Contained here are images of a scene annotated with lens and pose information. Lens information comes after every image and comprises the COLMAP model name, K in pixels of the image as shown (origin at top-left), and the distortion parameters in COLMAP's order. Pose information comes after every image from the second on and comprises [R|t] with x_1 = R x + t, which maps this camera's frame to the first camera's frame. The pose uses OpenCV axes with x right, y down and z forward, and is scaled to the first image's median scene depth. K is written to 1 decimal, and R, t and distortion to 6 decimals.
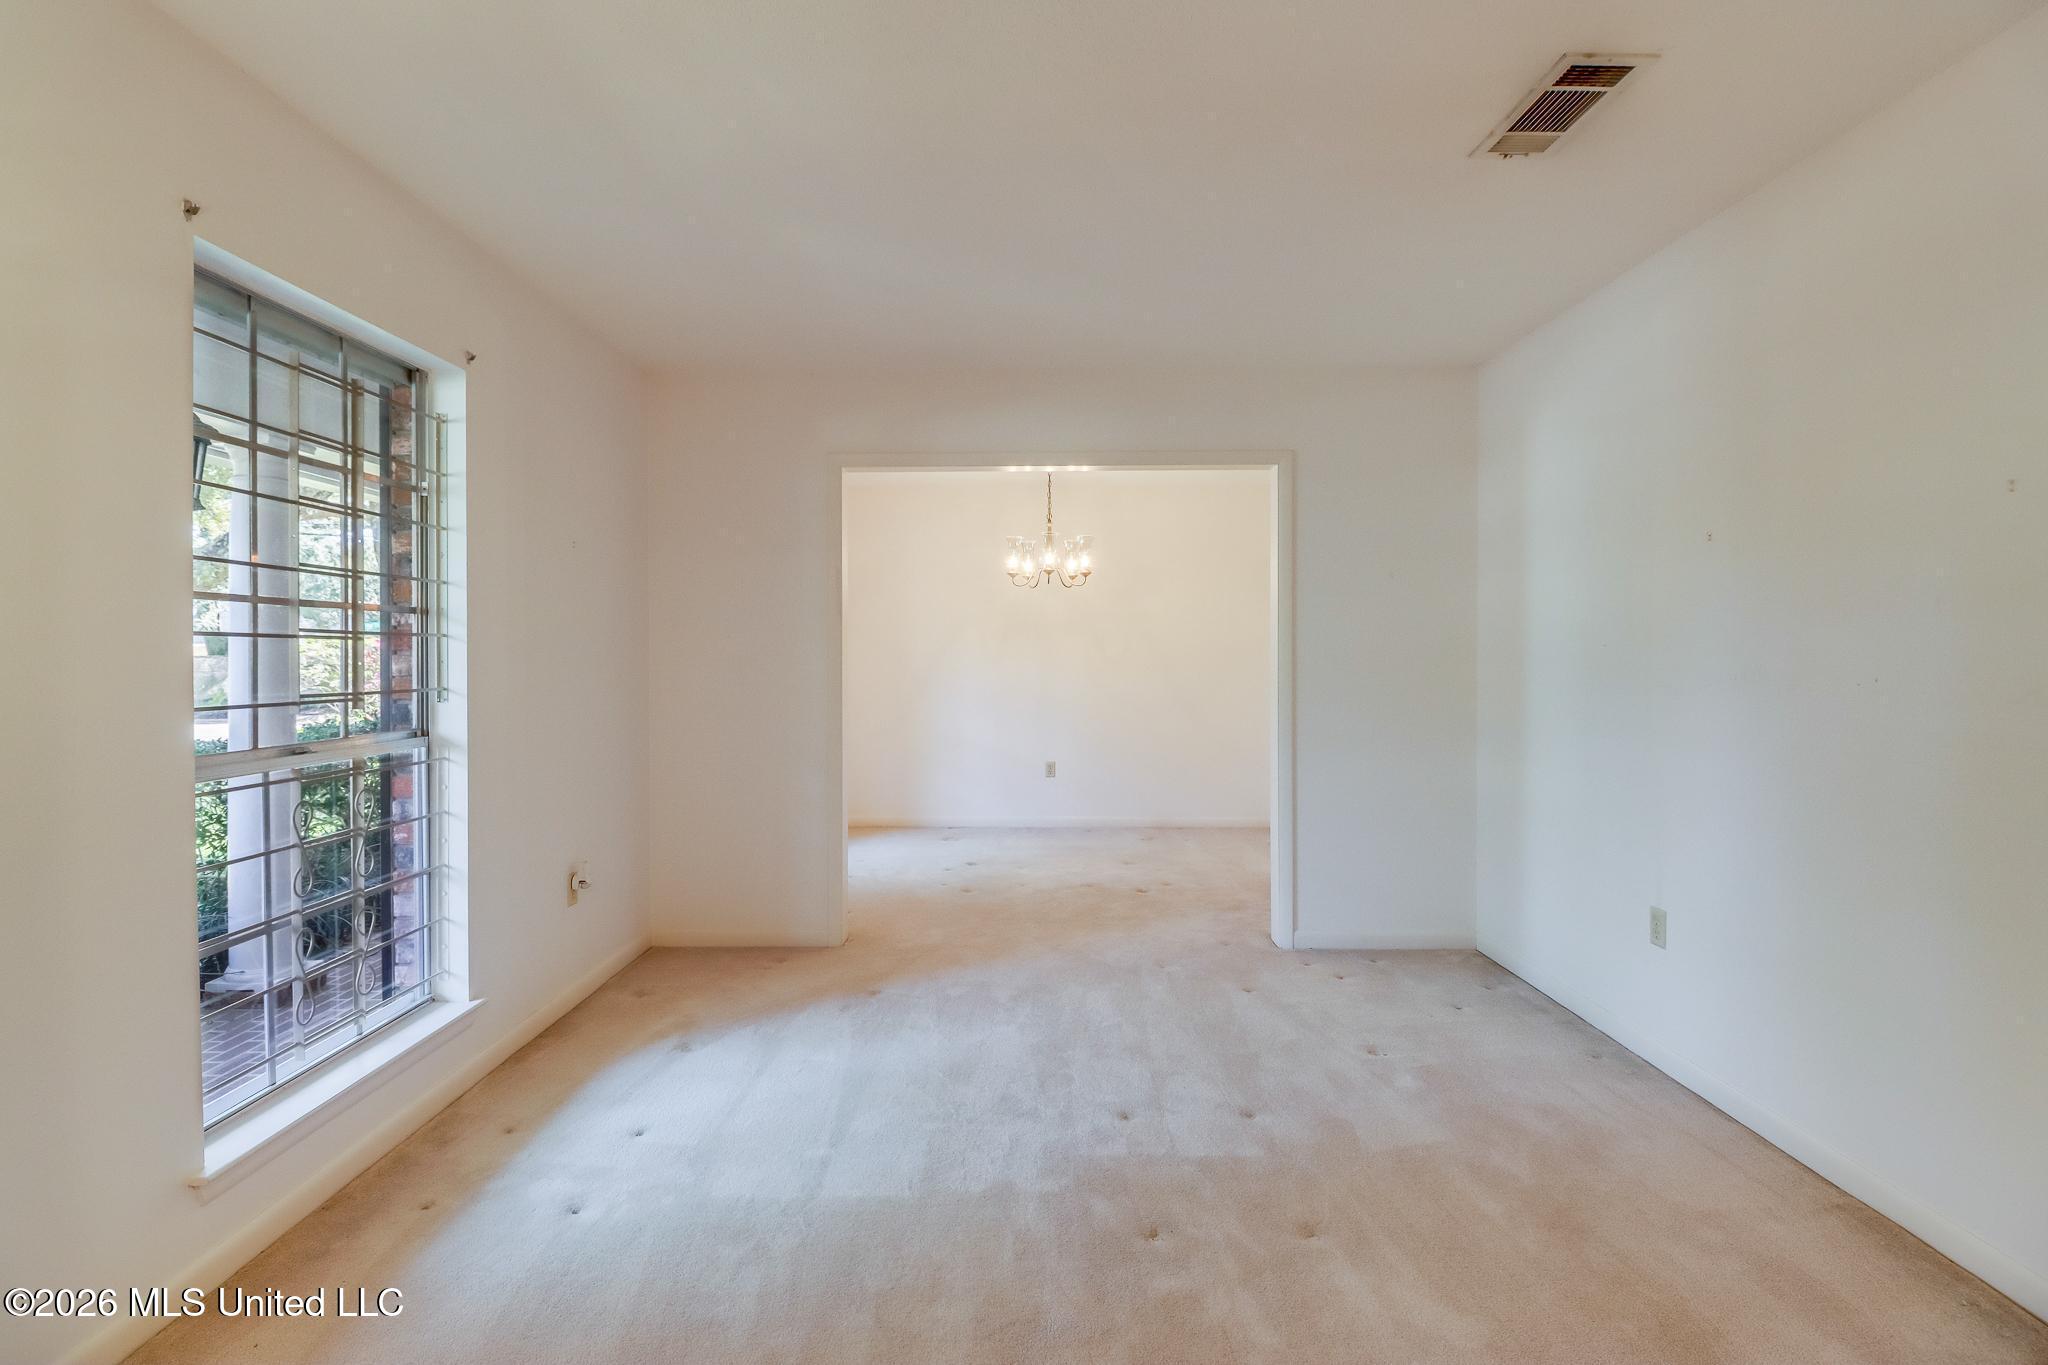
lens RADIAL K [[958.3, 0, 1023.5], [0, 958.3, 665.8], [0, 0, 1]] dist [-0.001940, -0.008517]
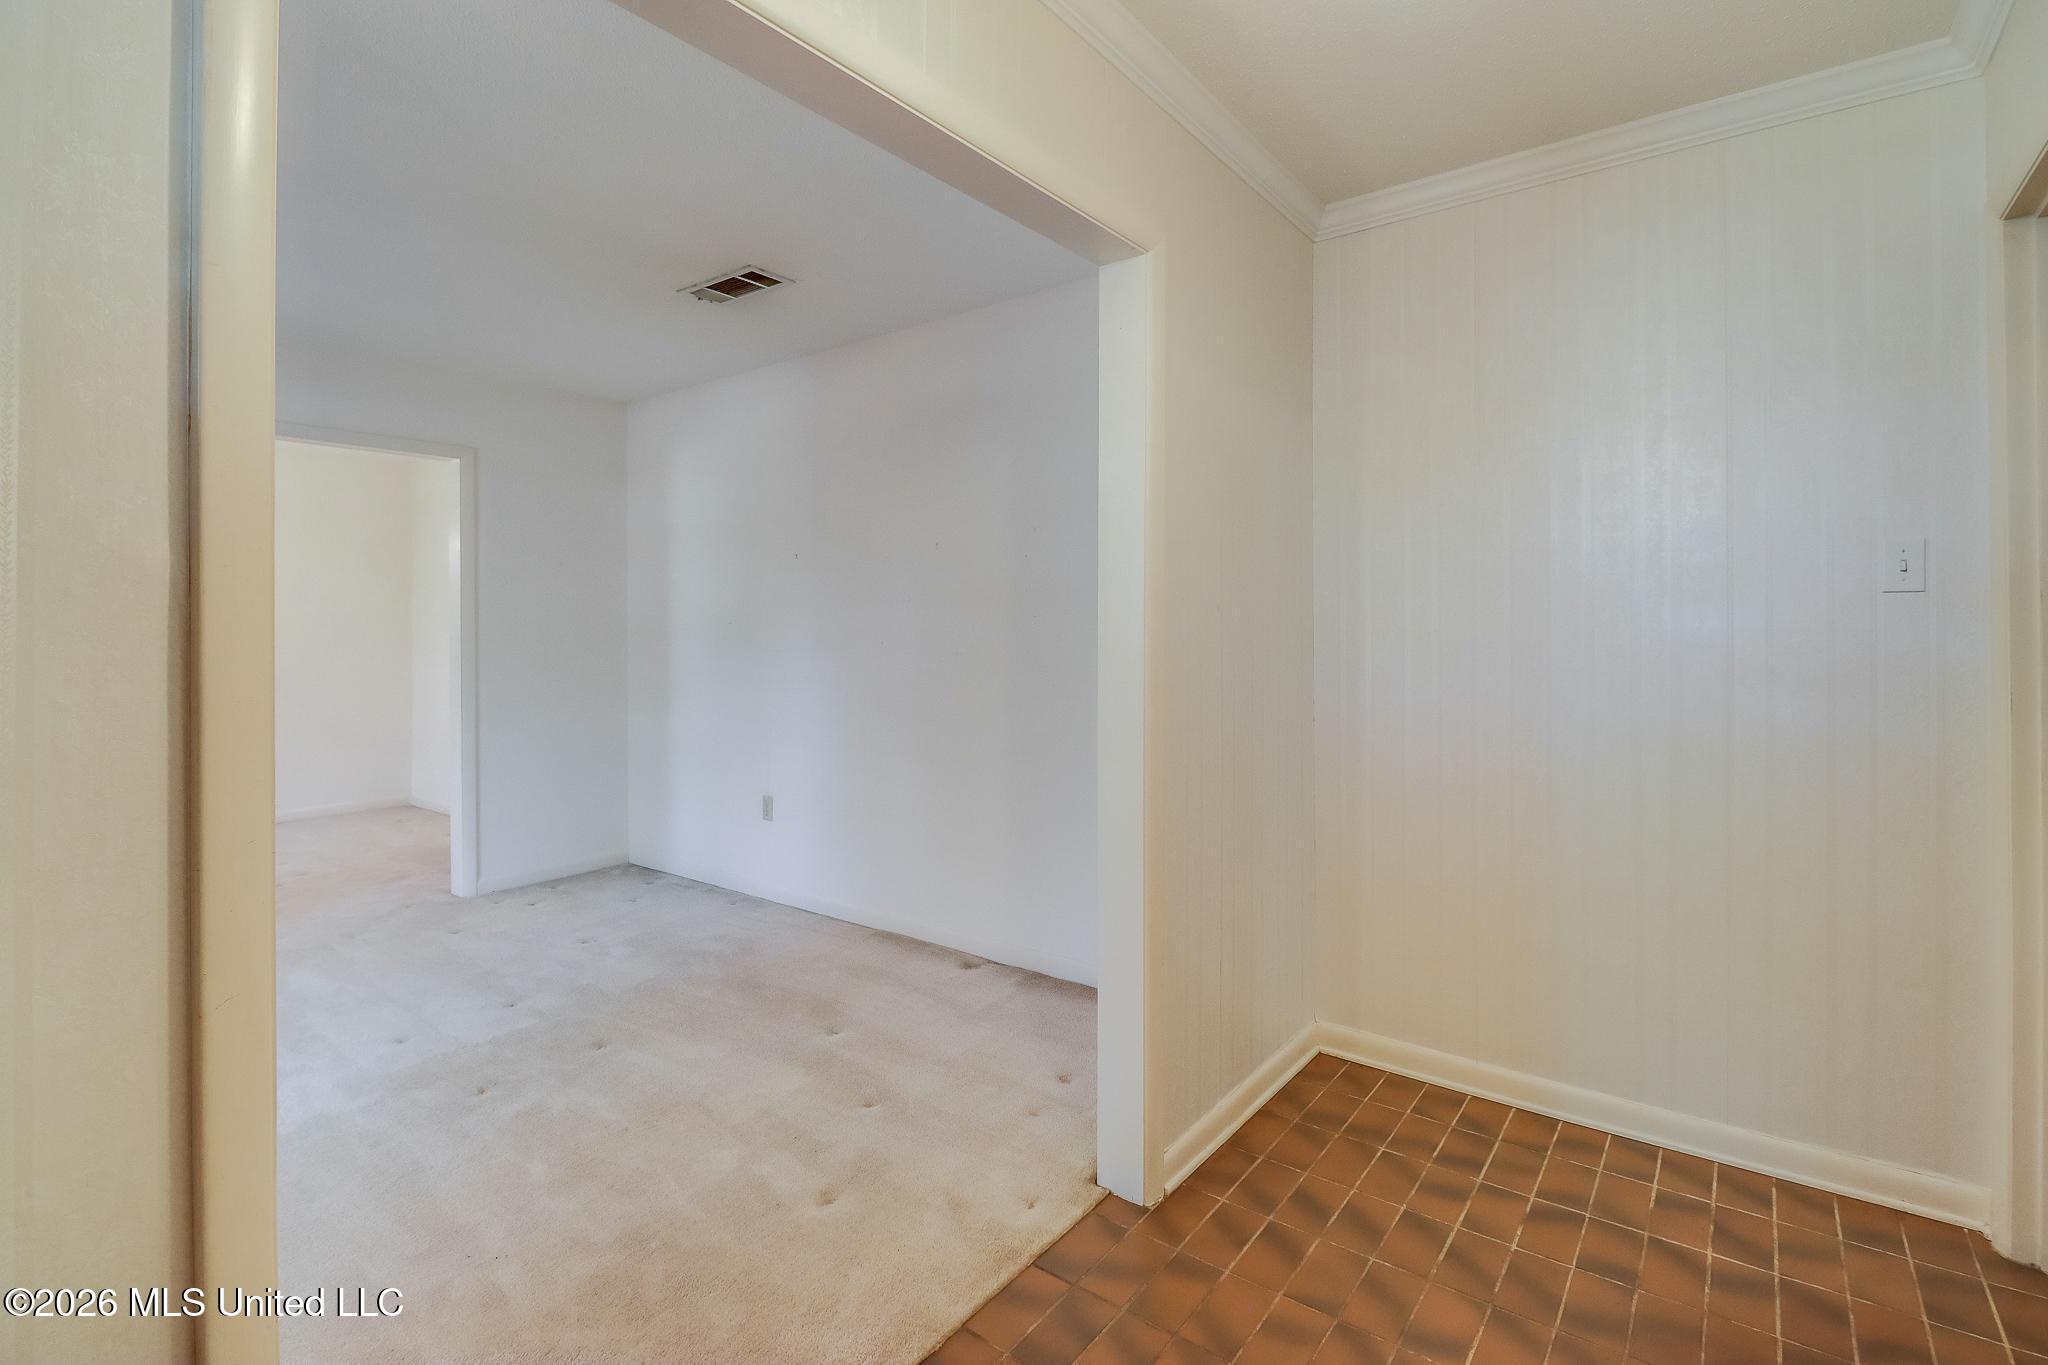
lens RADIAL K [[958.3, 0, 1023.5], [0, 958.3, 665.8], [0, 0, 1]] dist [-0.001940, -0.008517]
pose [[0.585801, -0.033760, 0.809752, -0.324135], [0.015987, 0.999419, 0.030102, 0.007047], [-0.810298, -0.004689, 0.586000, -0.225413]]
